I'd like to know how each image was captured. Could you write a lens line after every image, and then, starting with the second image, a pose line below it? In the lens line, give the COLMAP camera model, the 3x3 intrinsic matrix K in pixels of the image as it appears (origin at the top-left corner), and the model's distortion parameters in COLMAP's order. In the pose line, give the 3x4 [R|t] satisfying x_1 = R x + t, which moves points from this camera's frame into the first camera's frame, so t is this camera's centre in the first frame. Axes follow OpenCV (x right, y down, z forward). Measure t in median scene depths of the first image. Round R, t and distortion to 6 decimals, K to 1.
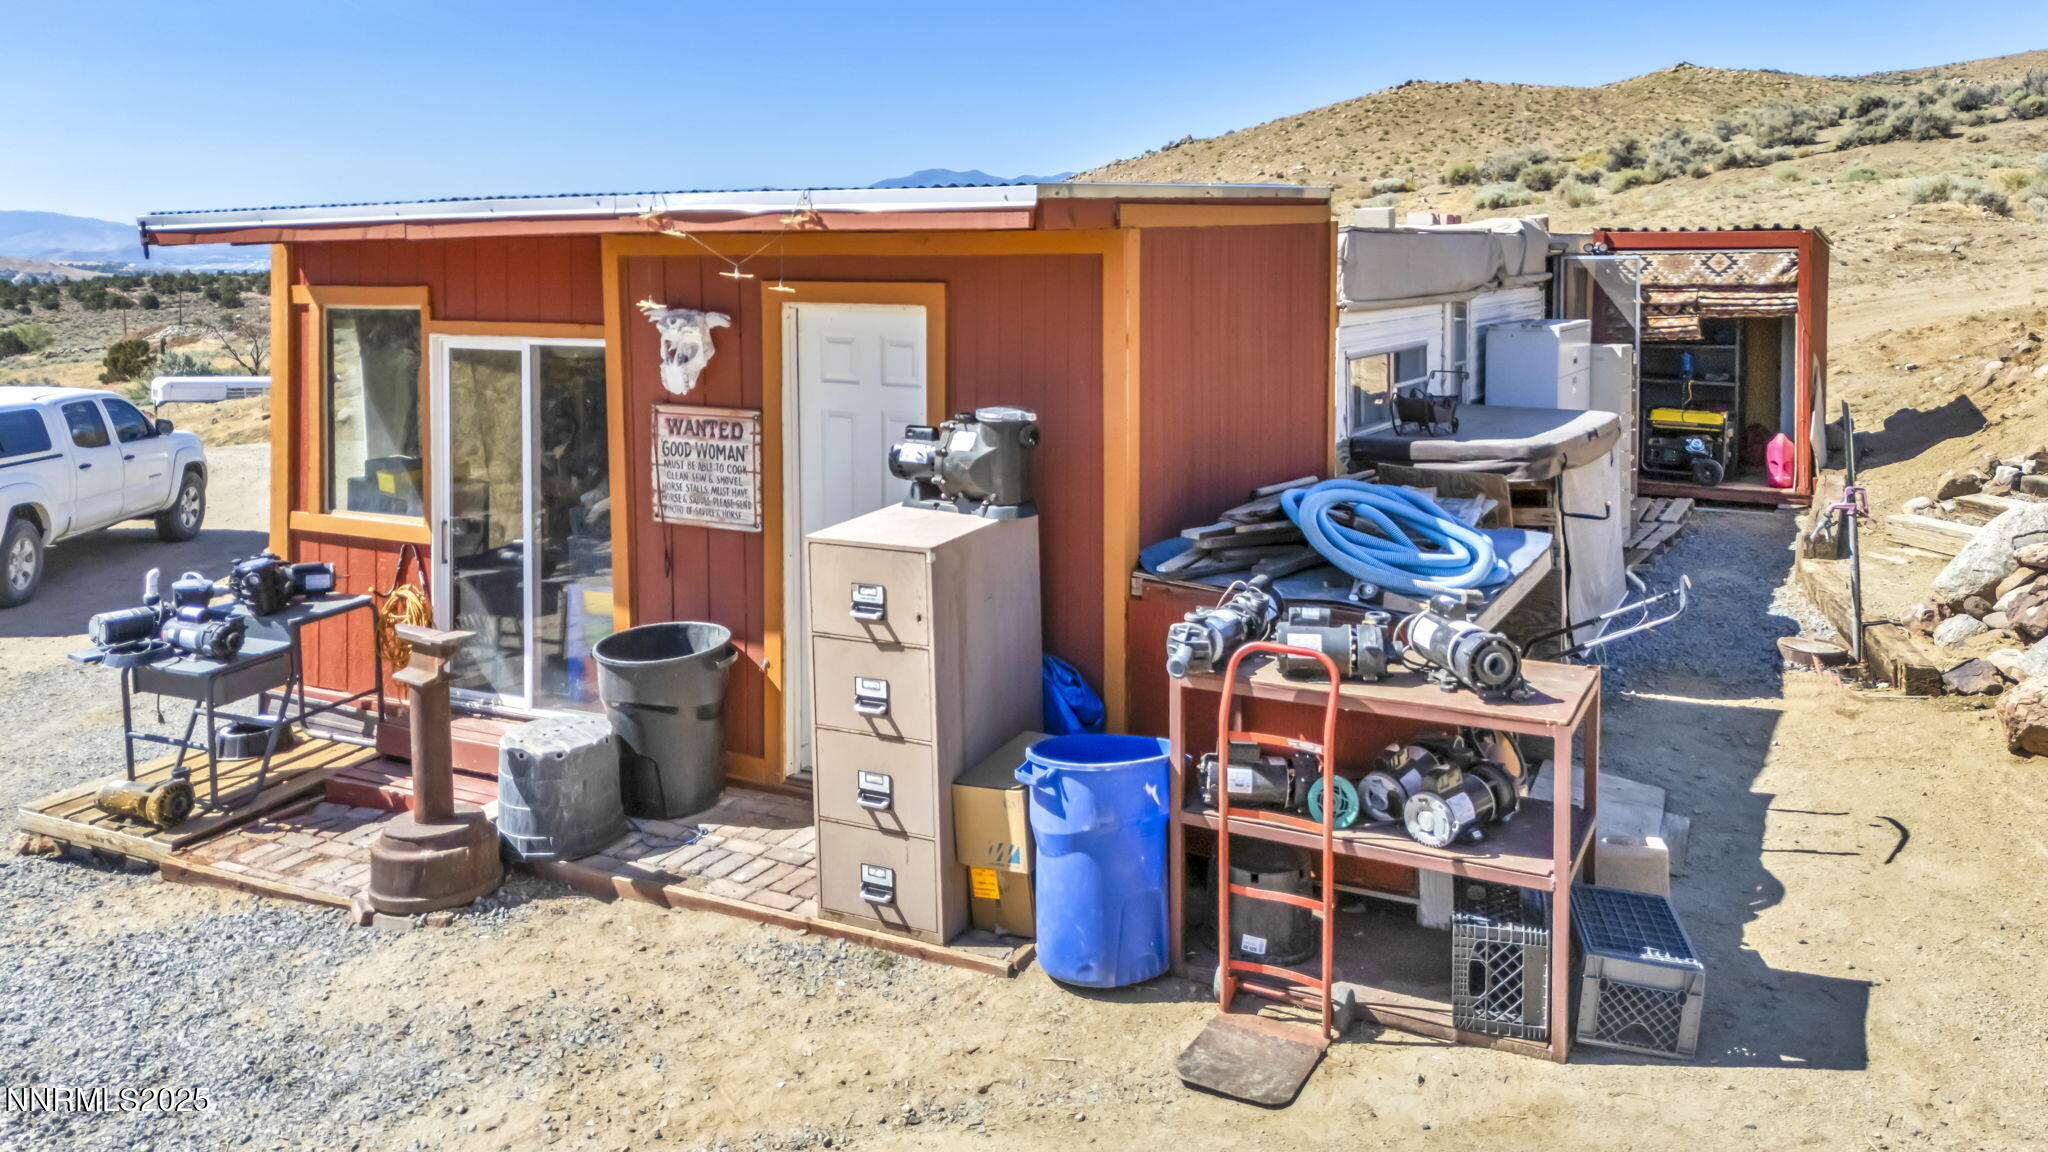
lens RADIAL K [[1542.4, 0, 1065.5], [0, 1542.4, 427.8], [0, 0, 1]] dist [0.094359, -0.101897]
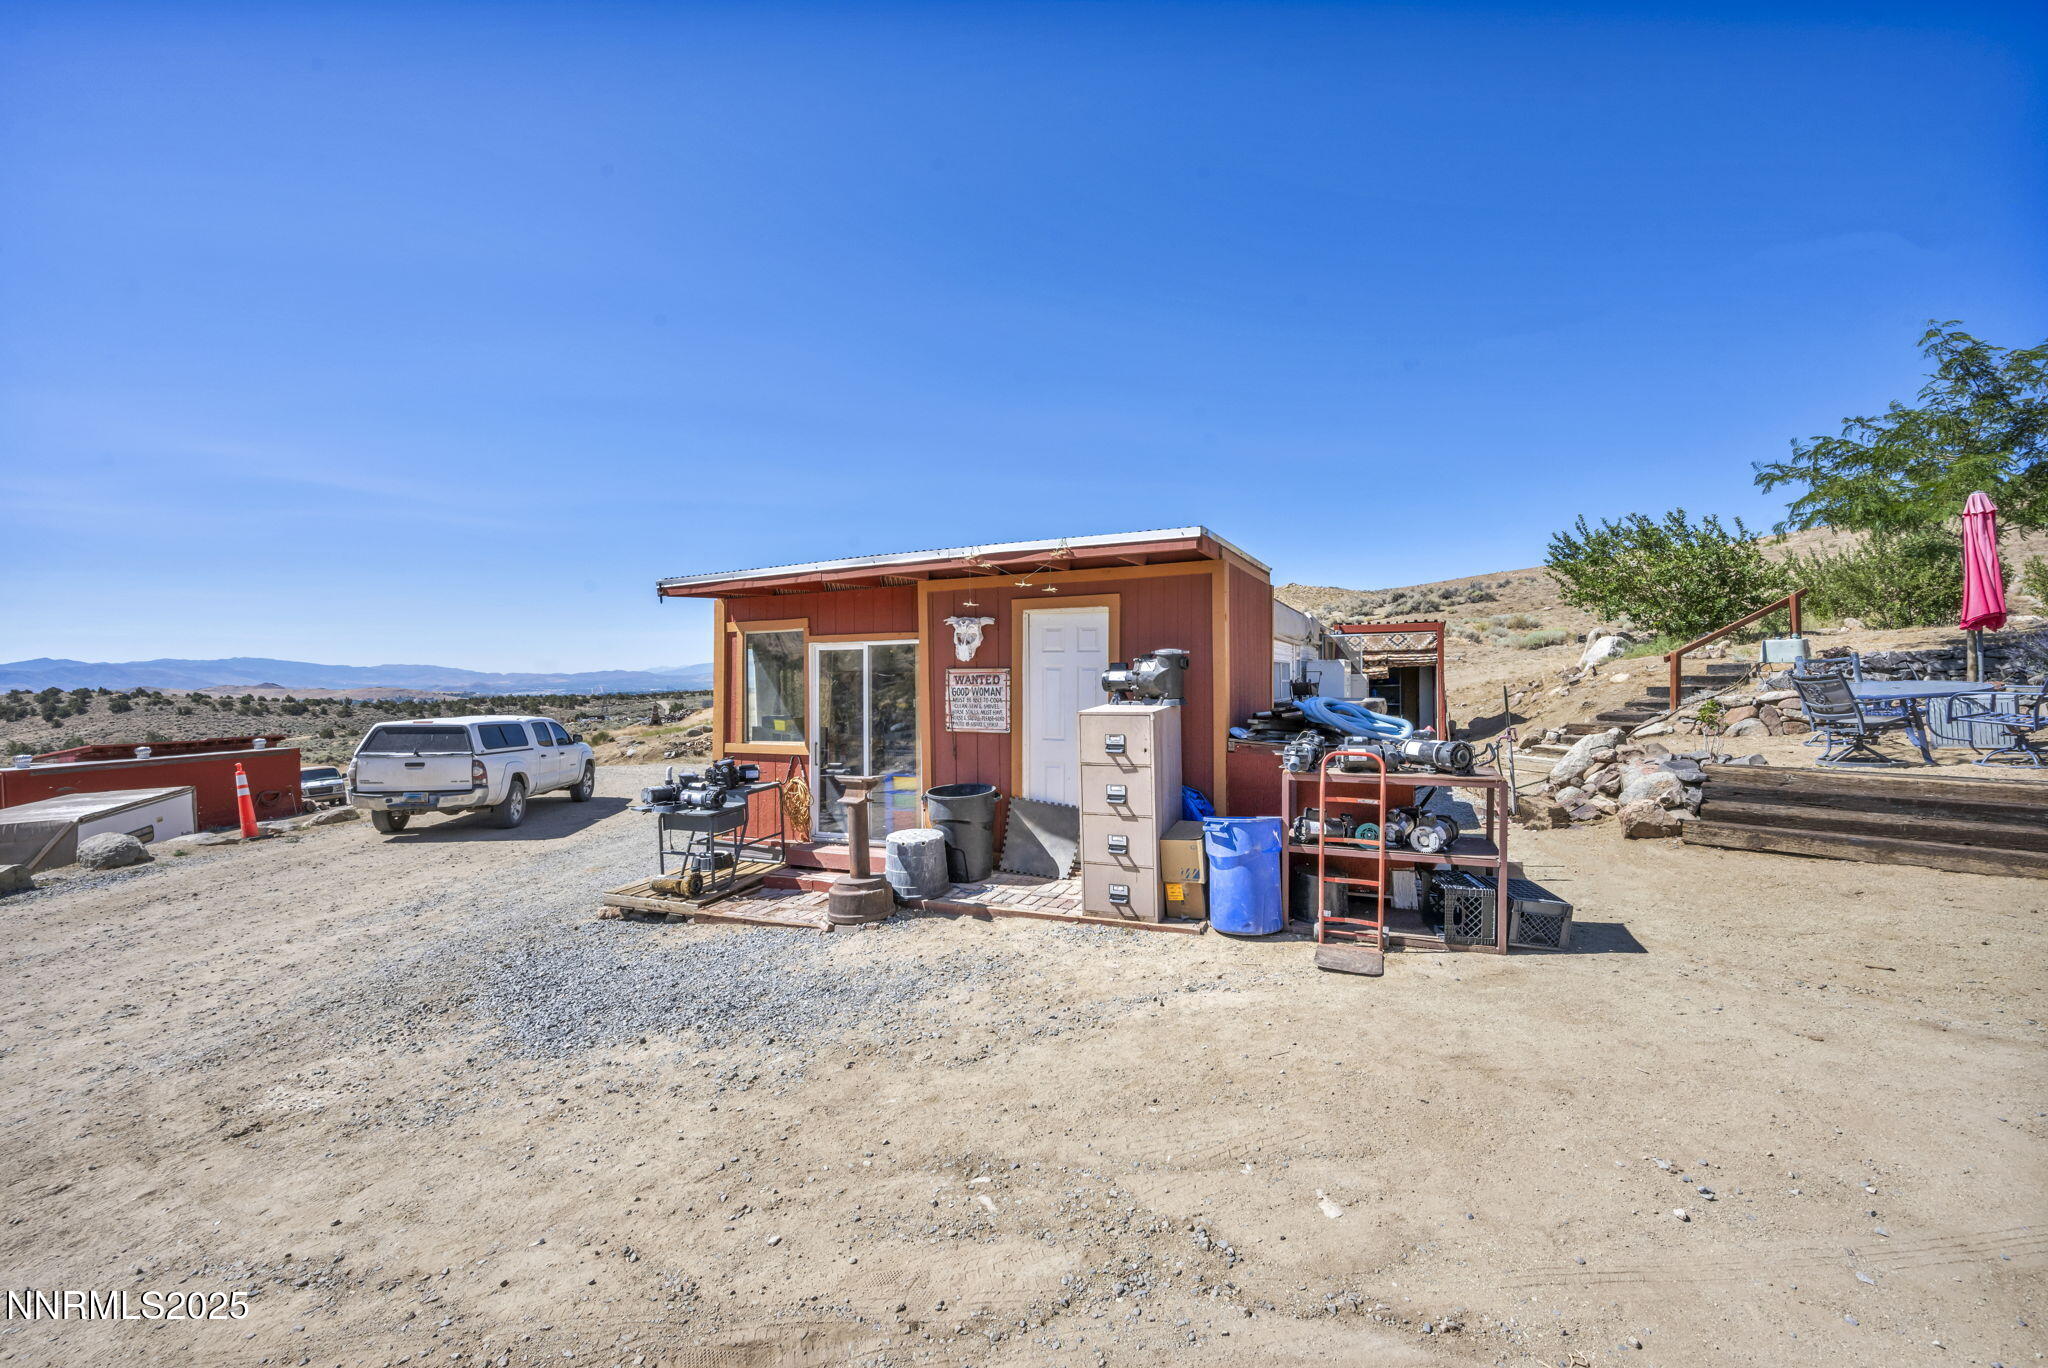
lens RADIAL K [[813.5, 0, 1034.1], [0, 813.5, 739.5], [0, 0, 1]] dist [-0.002811, -0.000343]
pose [[0.997816, -0.012878, 0.064781, -0.224651], [0.015475, 0.999090, -0.039744, 0.111687], [-0.064210, 0.040659, 0.997108, 0.007517]]
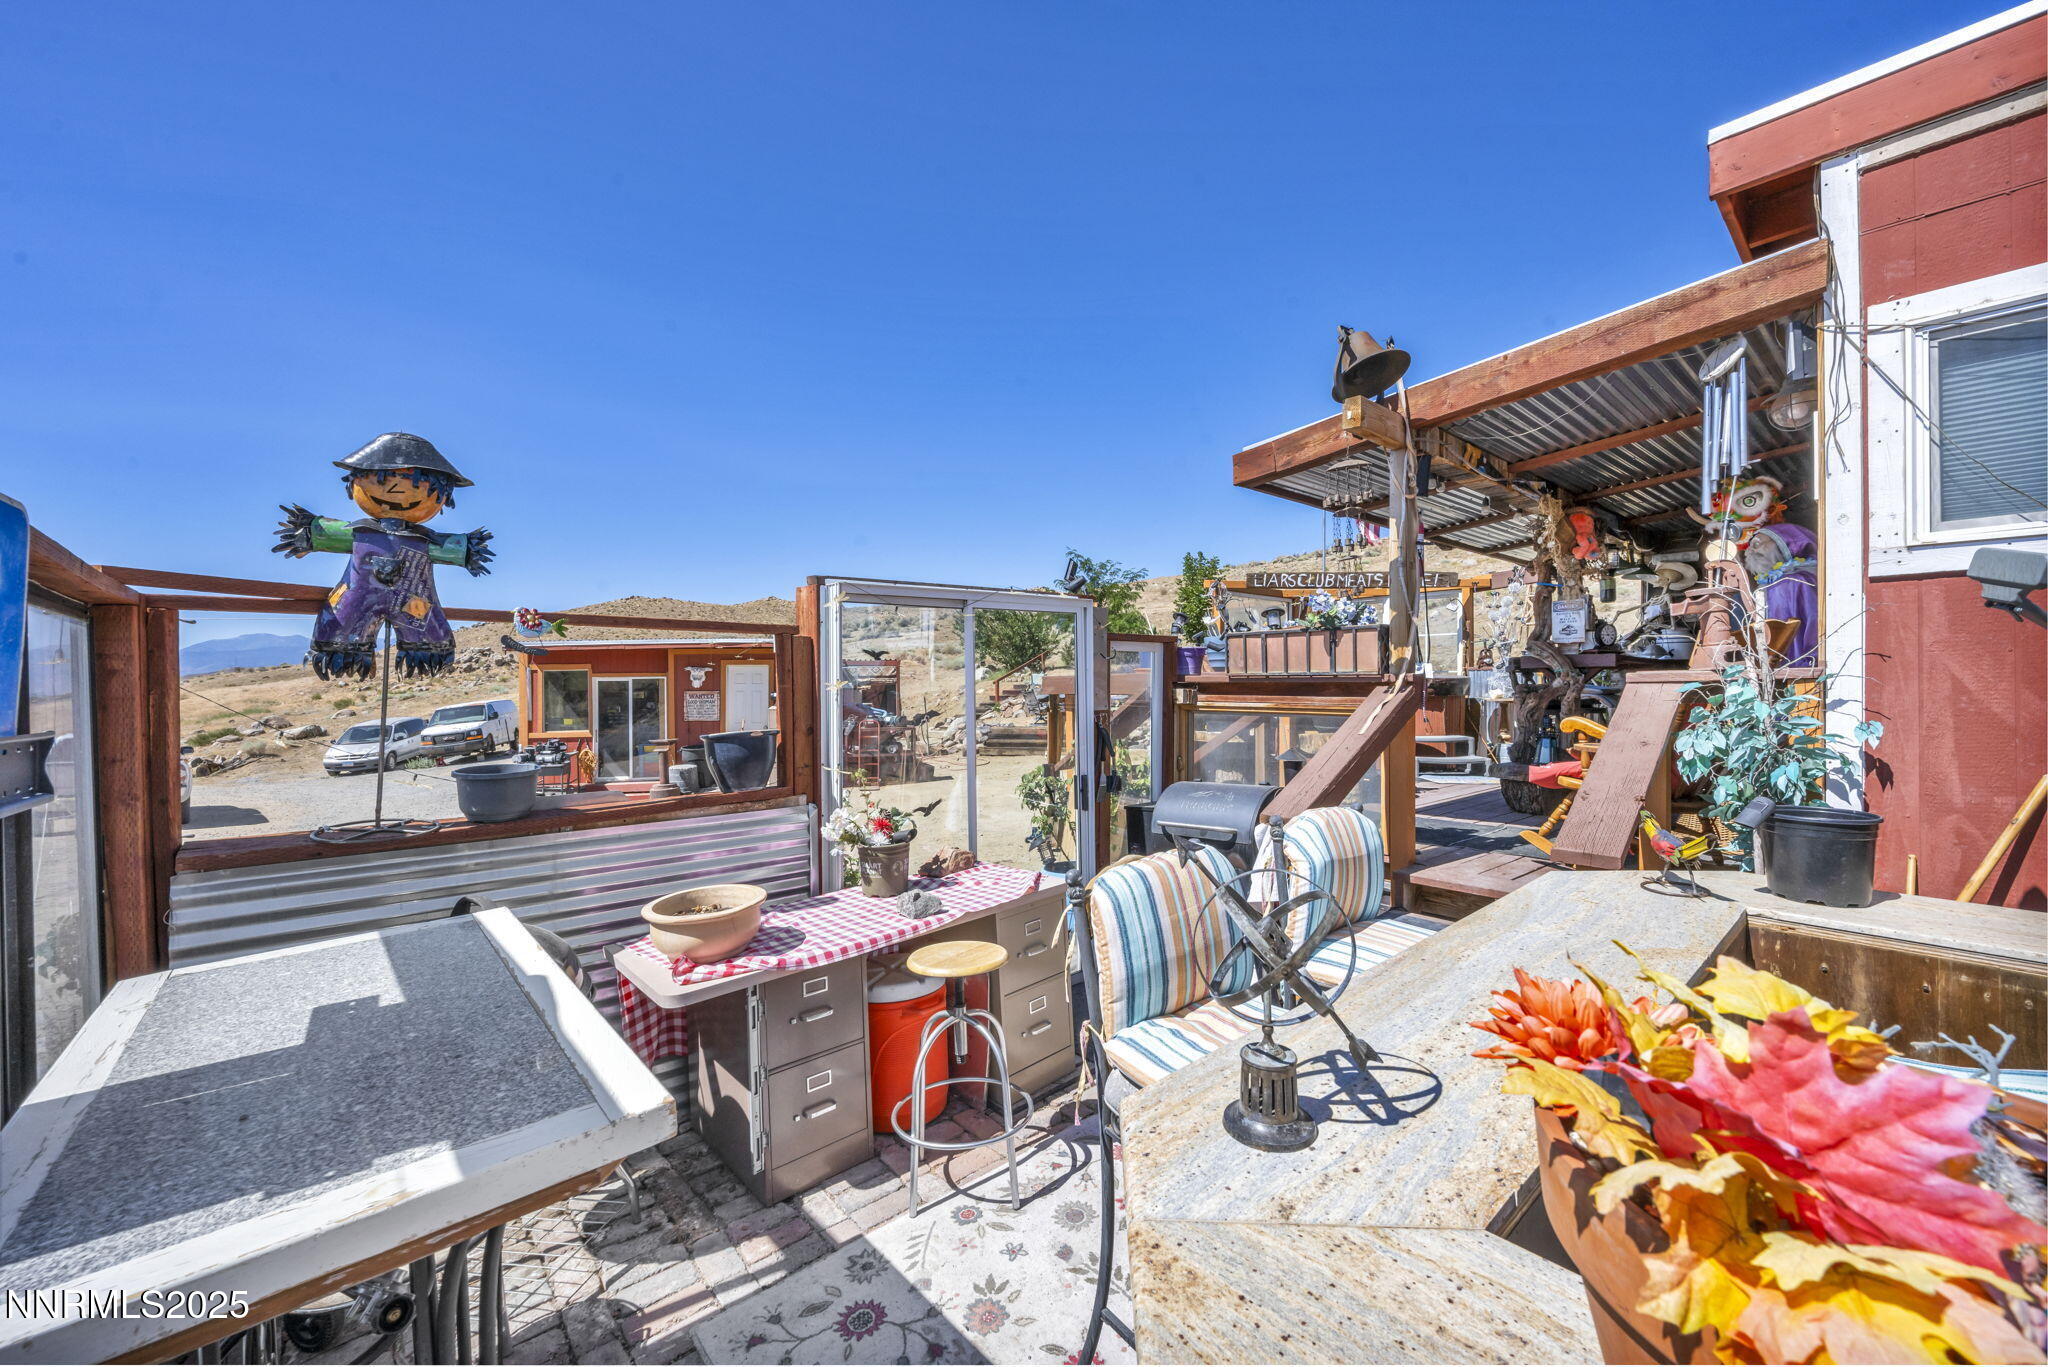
lens RADIAL K [[804.1, 0, 1016.1], [0, 804.1, 685.4], [0, 0, 1]] dist [-0.000882, -0.000079]
pose [[0.784355, -0.008819, 0.620250, -0.884124], [0.080249, 0.992939, -0.087363, 0.220522], [-0.615100, 0.118299, 0.779524, -1.153036]]
